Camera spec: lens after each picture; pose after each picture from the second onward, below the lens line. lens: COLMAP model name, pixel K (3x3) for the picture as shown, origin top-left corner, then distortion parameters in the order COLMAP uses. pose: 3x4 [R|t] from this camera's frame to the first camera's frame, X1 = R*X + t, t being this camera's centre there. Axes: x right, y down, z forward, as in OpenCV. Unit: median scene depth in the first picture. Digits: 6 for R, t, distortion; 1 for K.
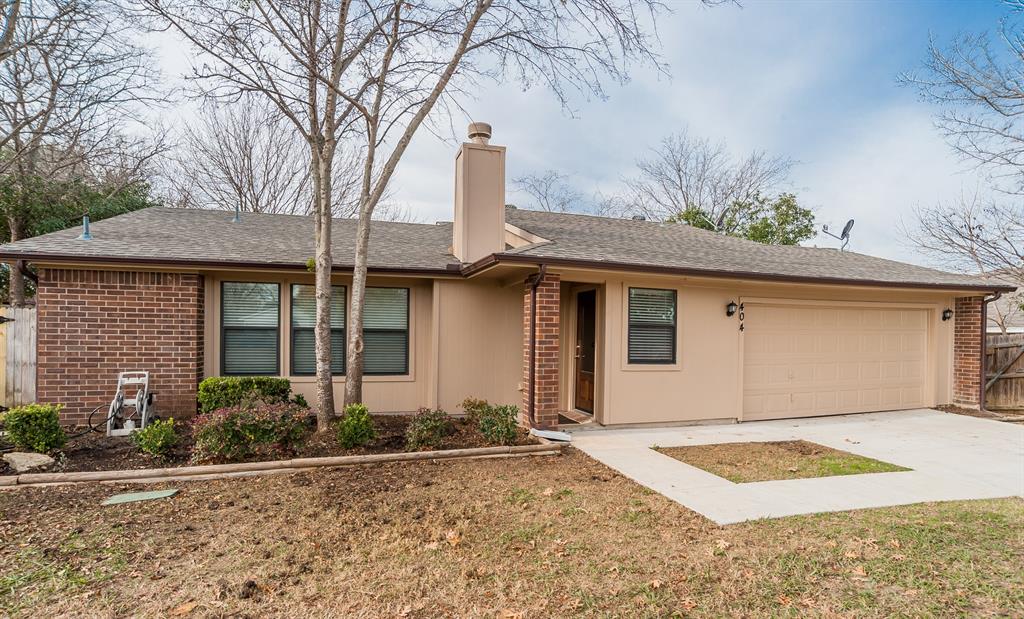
lens RADIAL K [[524.4, 0, 514.0], [0, 524.4, 343.9], [0, 0, 1]] dist [-0.081106, 0.046379]
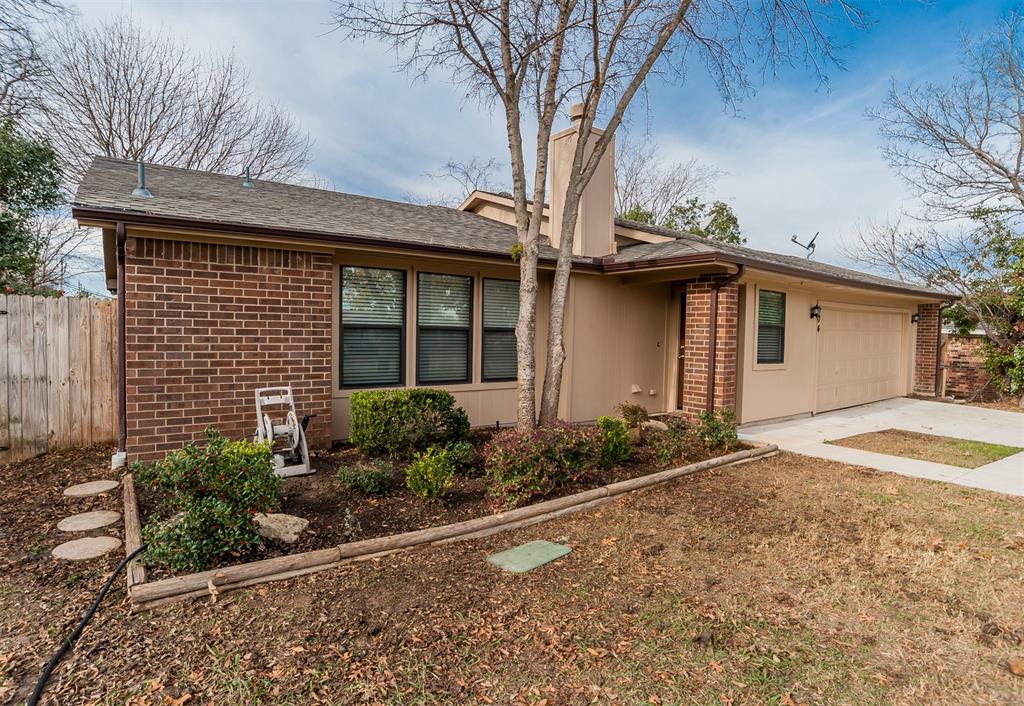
lens RADIAL K [[549.2, 0, 512.0], [0, 549.2, 353.0], [0, 0, 1]] dist [-0.075787, 0.038830]
pose [[0.947065, -0.009468, 0.320902, -0.649692], [0.001238, 0.999665, 0.025841, -0.012815], [-0.321039, -0.024076, 0.946760, 0.159826]]
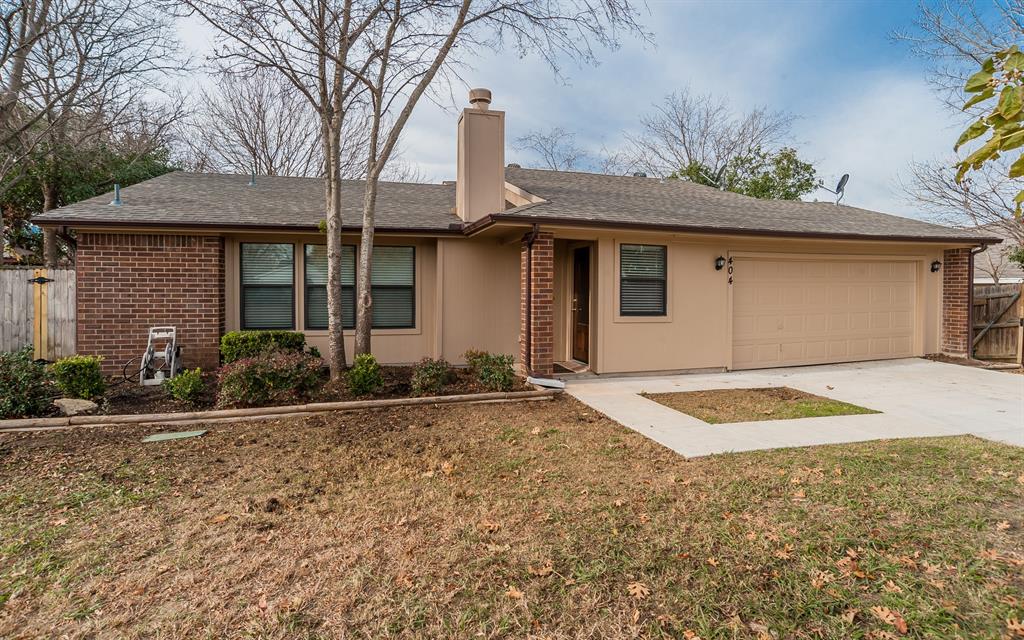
lens RADIAL K [[523.2, 0, 513.5], [0, 523.2, 303.6], [0, 0, 1]] dist [-0.084175, 0.049639]
pose [[0.999676, -0.008633, -0.023937, 0.030318], [0.008843, 0.999923, 0.008677, 0.002075], [0.023860, -0.008886, 0.999676, -0.069586]]
